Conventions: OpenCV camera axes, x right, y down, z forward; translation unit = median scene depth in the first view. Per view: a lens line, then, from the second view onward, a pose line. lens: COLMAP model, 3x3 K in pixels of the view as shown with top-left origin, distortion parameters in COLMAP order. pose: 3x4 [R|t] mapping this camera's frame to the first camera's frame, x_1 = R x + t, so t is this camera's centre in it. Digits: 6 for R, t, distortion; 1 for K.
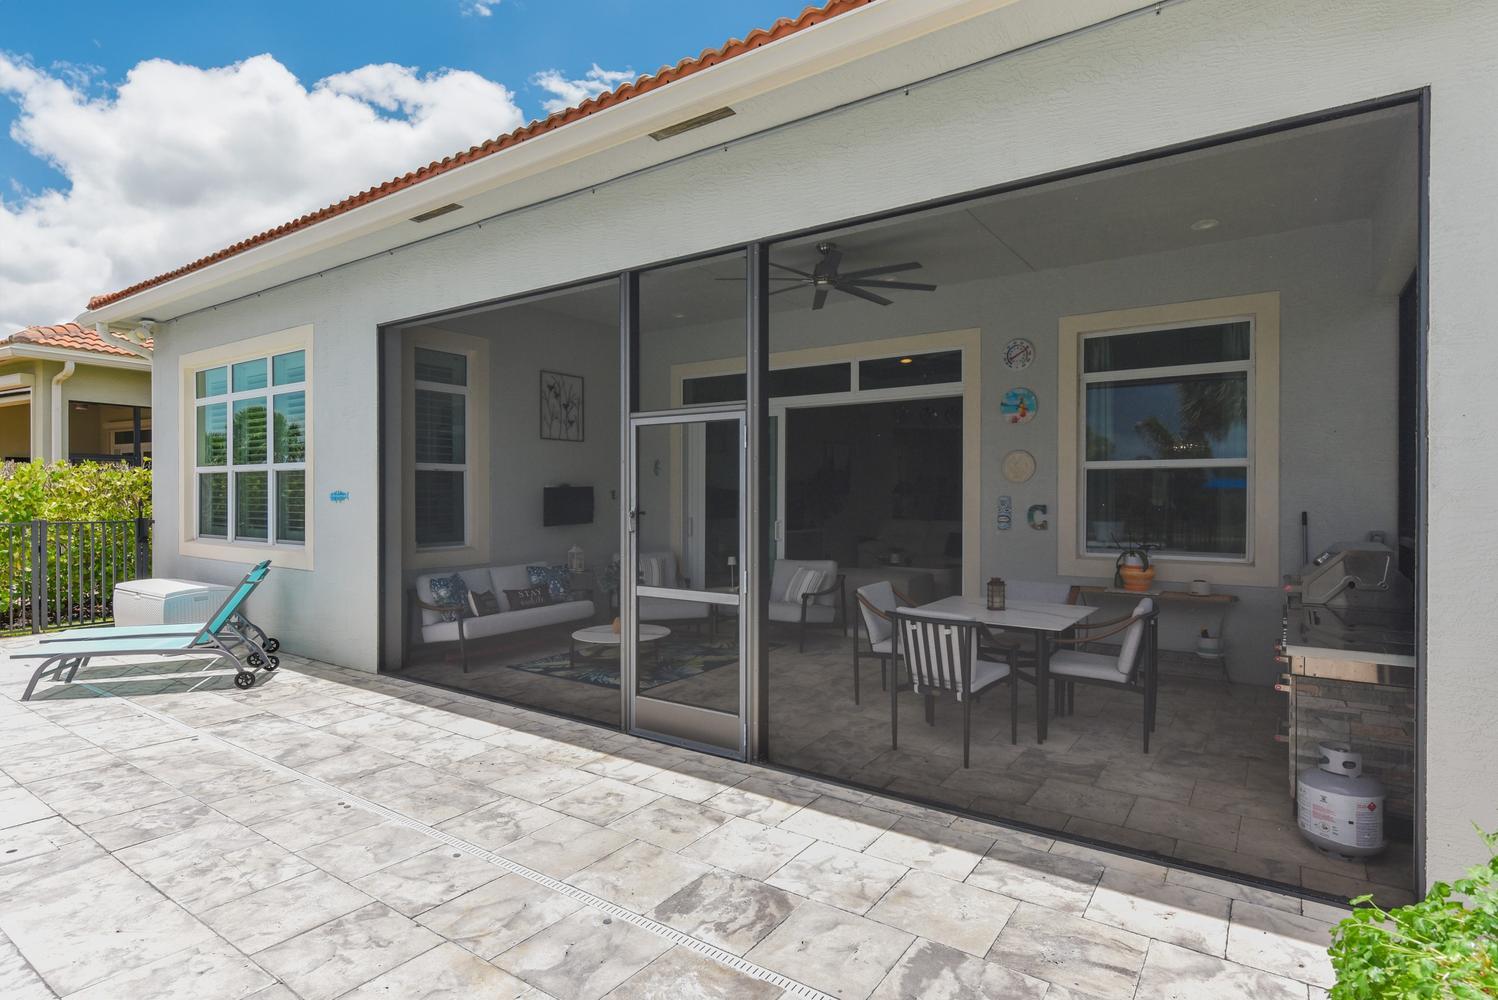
lens RADIAL K [[782.7, 0, 751.4], [0, 782.7, 498.8], [0, 0, 1]] dist [0.006268, -0.001077]
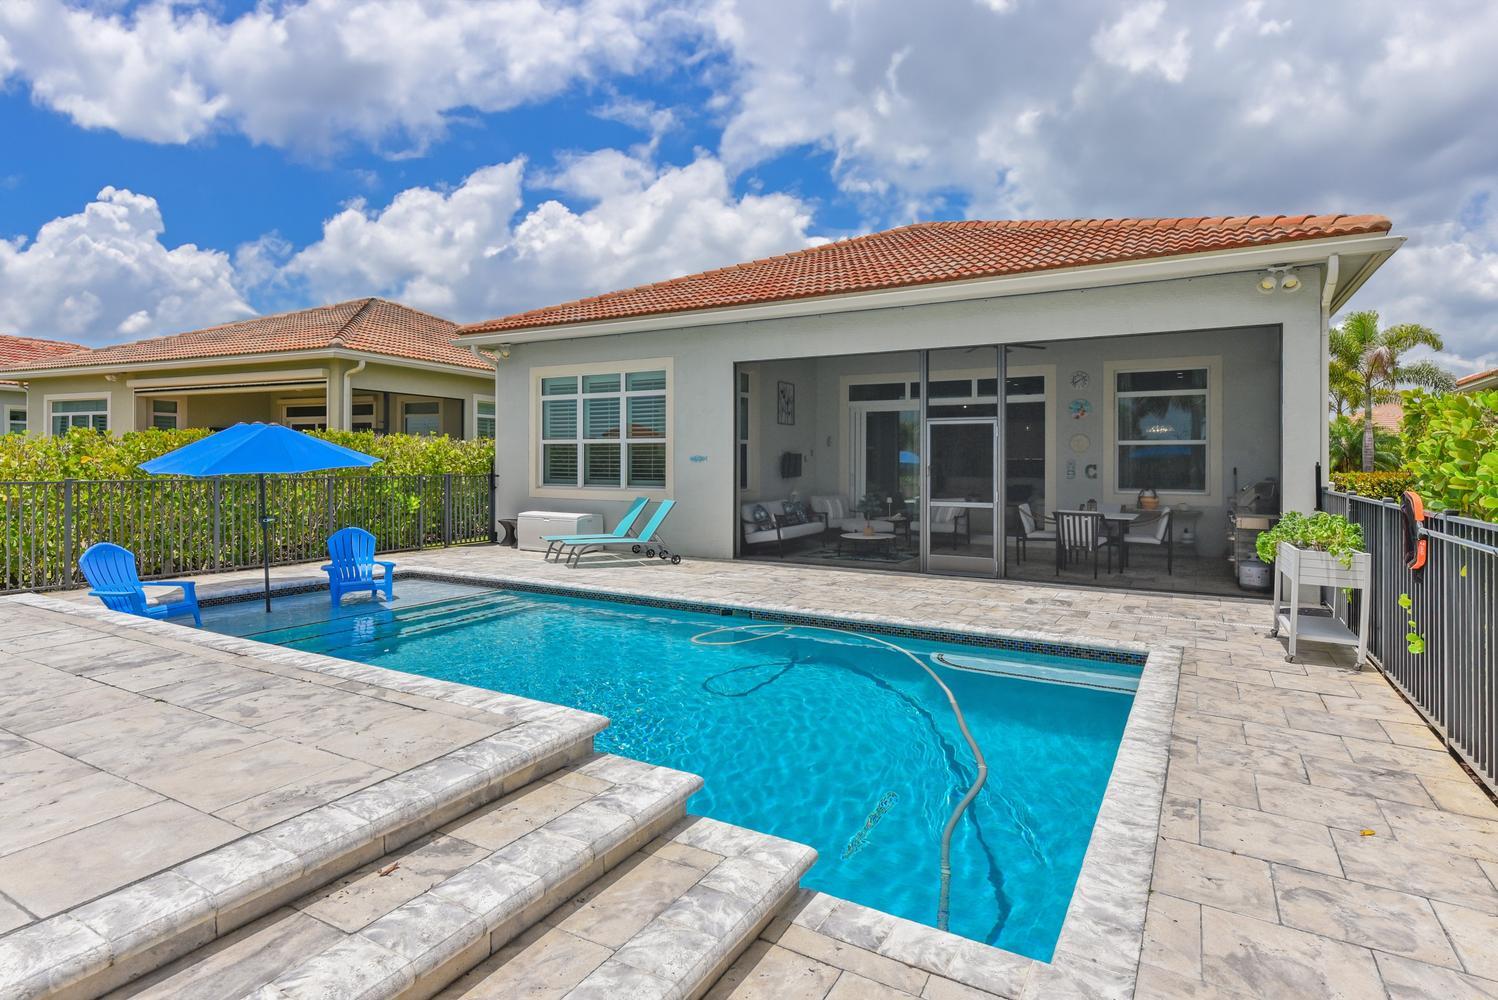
lens RADIAL K [[782.7, 0, 738.5], [0, 782.7, 461.7], [0, 0, 1]] dist [0.006268, -0.001077]
pose [[0.997541, 0.002678, 0.070034, -0.568914], [-0.002345, 0.999986, -0.004835, 0.011803], [-0.070046, 0.004659, 0.997533, -0.738243]]
